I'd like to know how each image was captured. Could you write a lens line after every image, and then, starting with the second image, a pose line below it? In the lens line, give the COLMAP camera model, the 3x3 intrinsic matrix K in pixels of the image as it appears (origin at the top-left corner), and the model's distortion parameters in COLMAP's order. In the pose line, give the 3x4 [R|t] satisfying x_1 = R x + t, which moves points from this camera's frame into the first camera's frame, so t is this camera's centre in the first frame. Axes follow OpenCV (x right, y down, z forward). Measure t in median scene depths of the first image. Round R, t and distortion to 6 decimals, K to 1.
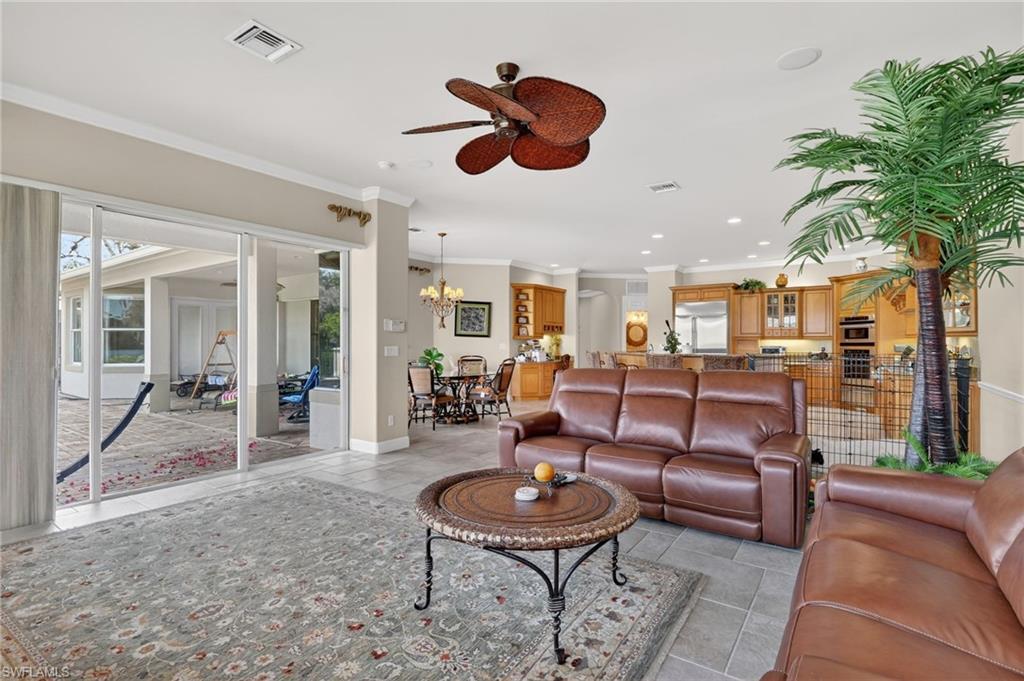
lens RADIAL K [[494.6, 0, 509.4], [0, 494.6, 336.4], [0, 0, 1]] dist [-0.012516, -0.000376]
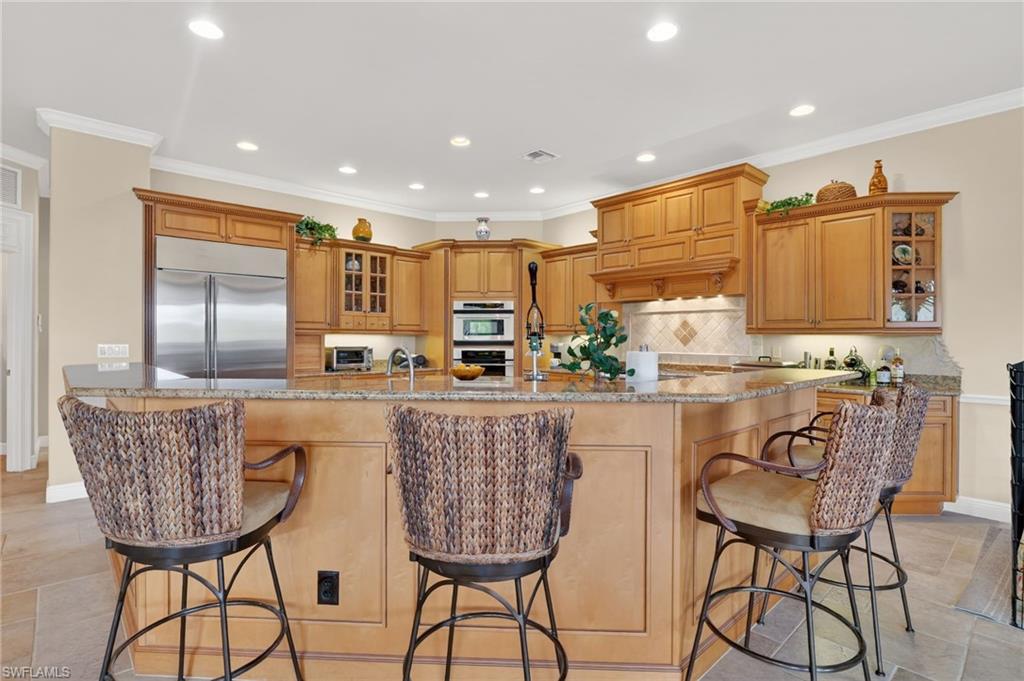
lens RADIAL K [[494.6, 0, 509.4], [0, 494.6, 336.4], [0, 0, 1]] dist [-0.012516, -0.000376]
pose [[0.217282, 0.003710, 0.976102, 0.036822], [-0.016437, 0.999865, -0.000141, 0.005629], [-0.975970, -0.016013, 0.217314, 0.727702]]
